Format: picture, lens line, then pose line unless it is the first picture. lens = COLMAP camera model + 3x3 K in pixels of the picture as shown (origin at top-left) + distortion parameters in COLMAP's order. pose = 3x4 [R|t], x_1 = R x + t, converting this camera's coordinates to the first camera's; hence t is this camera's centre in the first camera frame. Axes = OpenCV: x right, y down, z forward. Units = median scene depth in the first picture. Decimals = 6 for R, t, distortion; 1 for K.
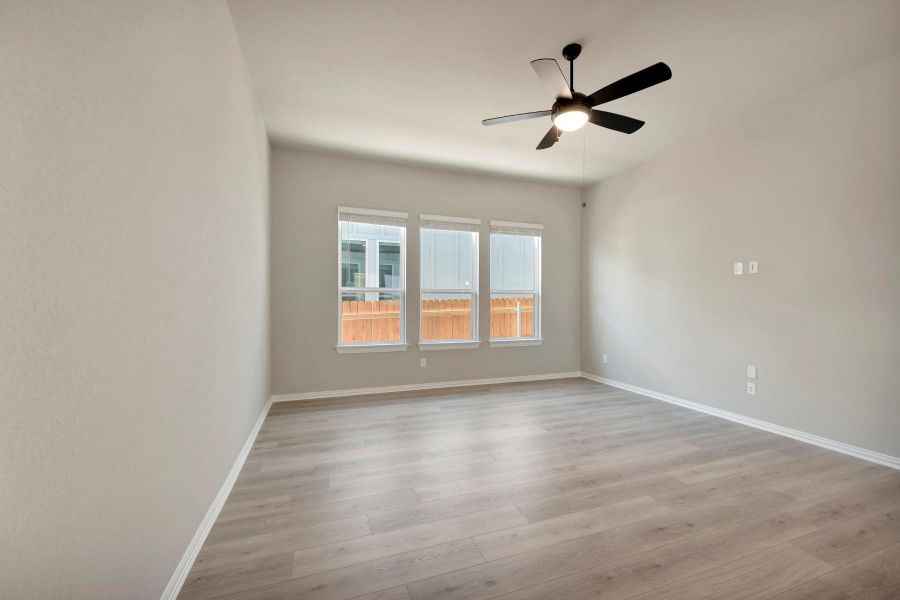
lens RADIAL K [[355.6, 0, 451.5], [0, 355.6, 297.5], [0, 0, 1]] dist [0.000794, -0.000142]
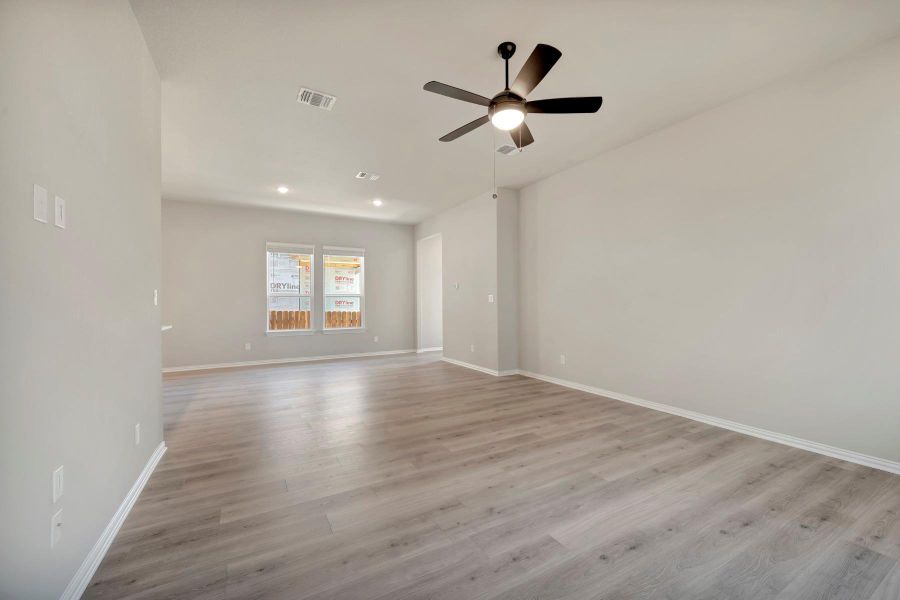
lens RADIAL K [[363.4, 0, 454.4], [0, 363.4, 298.3], [0, 0, 1]] dist [-0.000066, 0.000062]
pose [[-0.985444, -0.000027, -0.170003, 0.352759], [0.004211, 0.999689, -0.024567, 0.015667], [0.169950, -0.024926, -0.985137, 1.062153]]
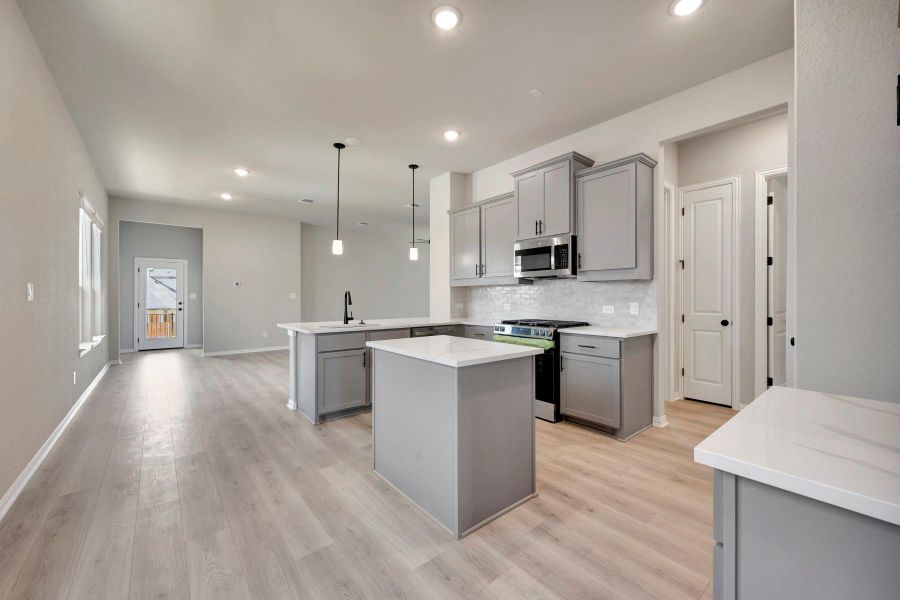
lens RADIAL K [[355.6, 0, 451.5], [0, 355.6, 297.5], [0, 0, 1]] dist [0.000794, -0.000142]
pose [[0.337727, -0.005877, -0.941226, 1.915919], [0.013217, 0.999912, -0.001501, 0.009363], [0.941151, -0.011933, 0.337775, -0.006934]]
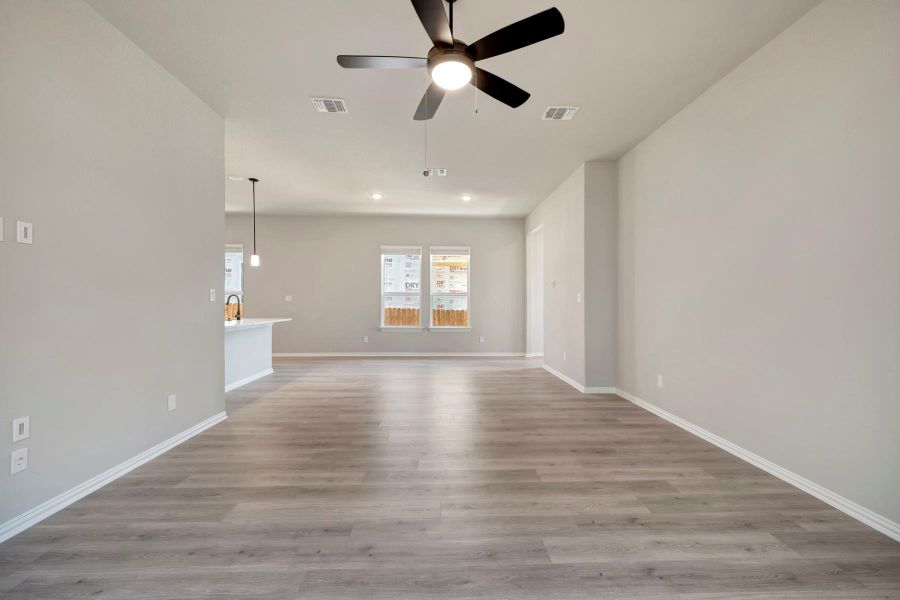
lens RADIAL K [[371.7, 0, 450.0], [0, 371.7, 300.0], [0, 0, 1]] dist [-0.000789, 0.000006]
pose [[-0.951756, -0.006278, 0.306792, 0.042442], [-0.011455, 0.999821, -0.015079, 0.012490], [-0.306642, -0.017866, -0.951657, 0.969671]]
